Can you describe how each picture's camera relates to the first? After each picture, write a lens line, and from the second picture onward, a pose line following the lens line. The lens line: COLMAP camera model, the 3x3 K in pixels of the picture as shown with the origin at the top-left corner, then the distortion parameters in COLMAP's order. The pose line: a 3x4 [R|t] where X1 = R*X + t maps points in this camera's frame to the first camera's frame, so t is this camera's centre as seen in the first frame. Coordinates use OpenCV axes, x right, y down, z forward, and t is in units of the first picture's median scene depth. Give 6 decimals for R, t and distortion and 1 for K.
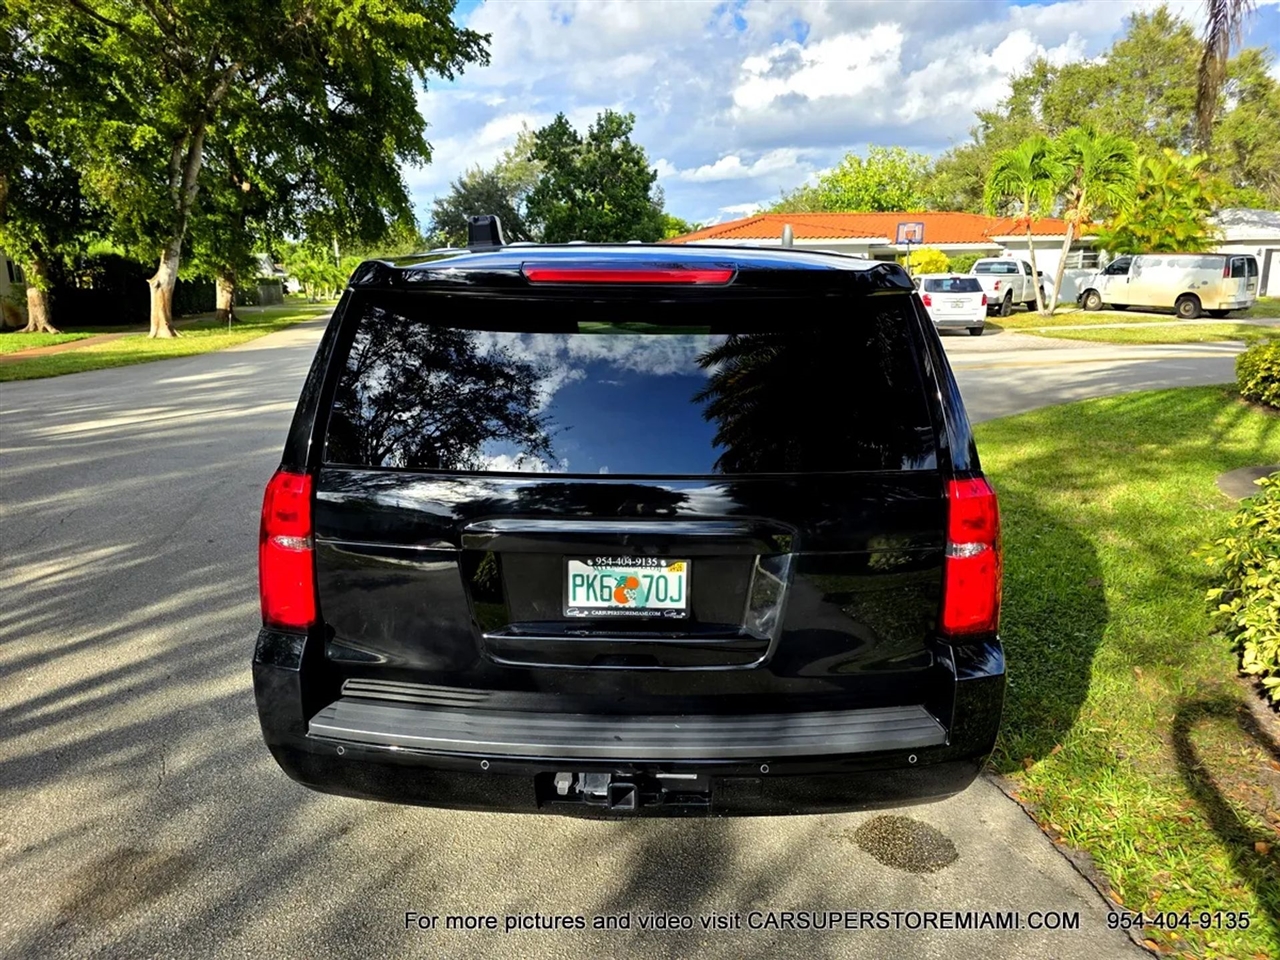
lens RADIAL K [[864.3, 0, 644.2], [0, 864.3, 481.9], [0, 0, 1]] dist [0.040144, -0.035699]
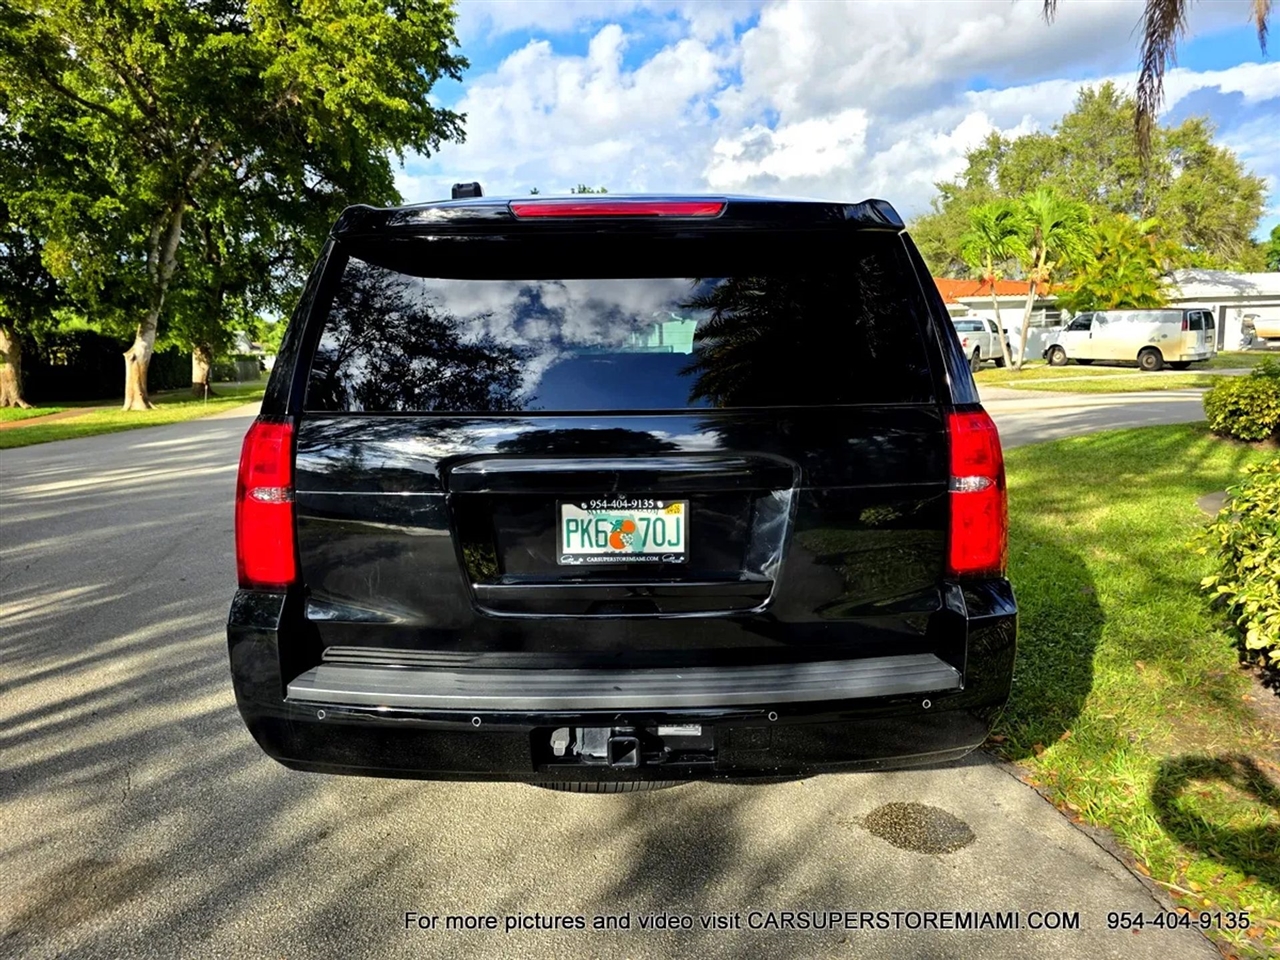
lens RADIAL K [[864.3, 0, 644.1], [0, 864.3, 480.4], [0, 0, 1]] dist [0.040144, -0.035699]
pose [[0.999415, -0.023174, 0.025137, -0.006946], [0.025158, 0.996339, -0.081705, 0.051823], [-0.023151, 0.082290, 0.996340, 0.013487]]
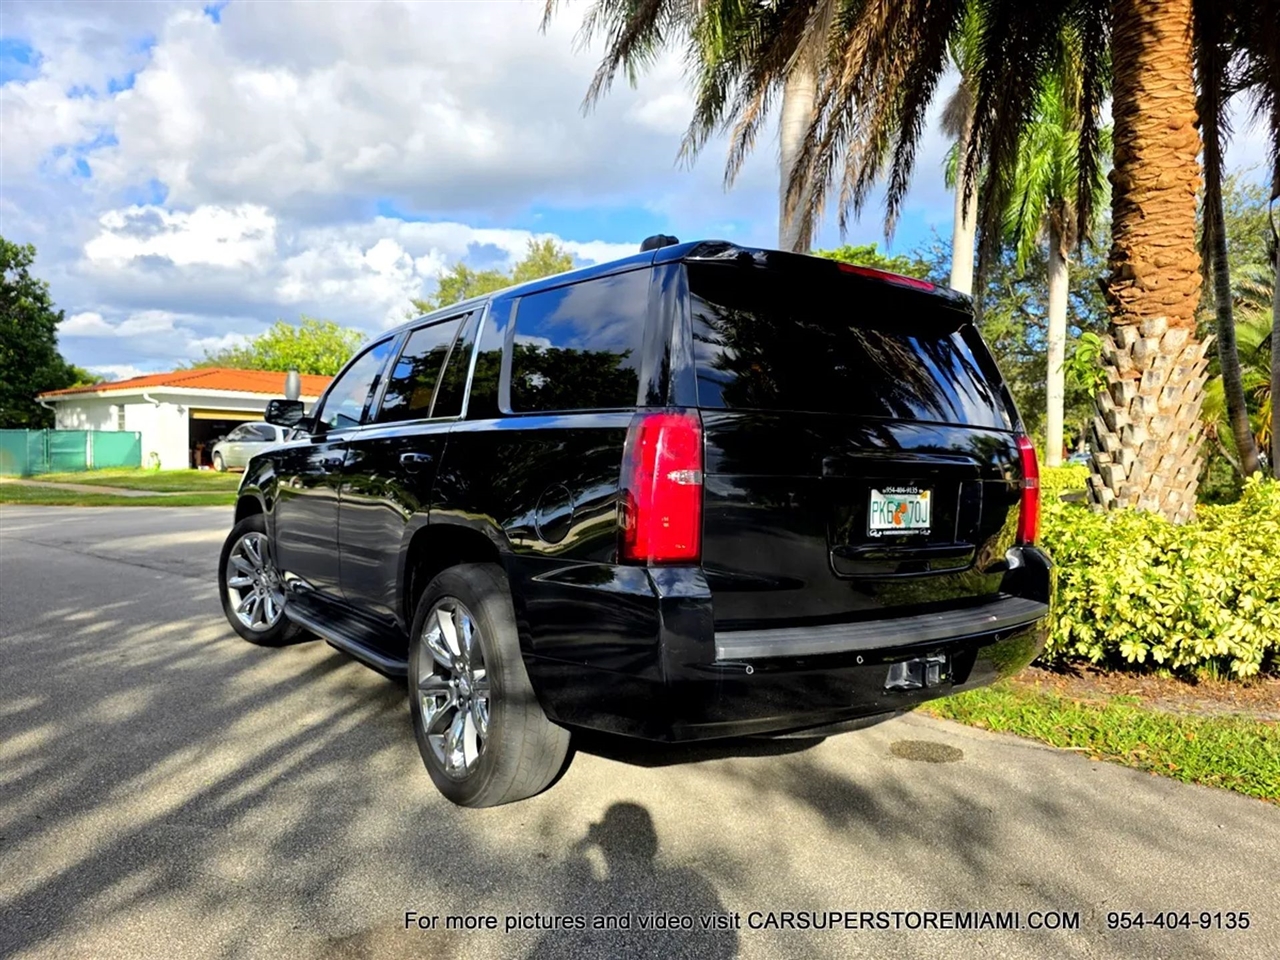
lens RADIAL K [[864.3, 0, 641.5], [0, 864.3, 473.0], [0, 0, 1]] dist [0.040144, -0.035699]
pose [[0.797113, 0.010166, 0.603745, -0.396533], [0.113092, 0.979652, -0.165809, 0.084691], [-0.593145, 0.200448, 0.779743, 0.076511]]
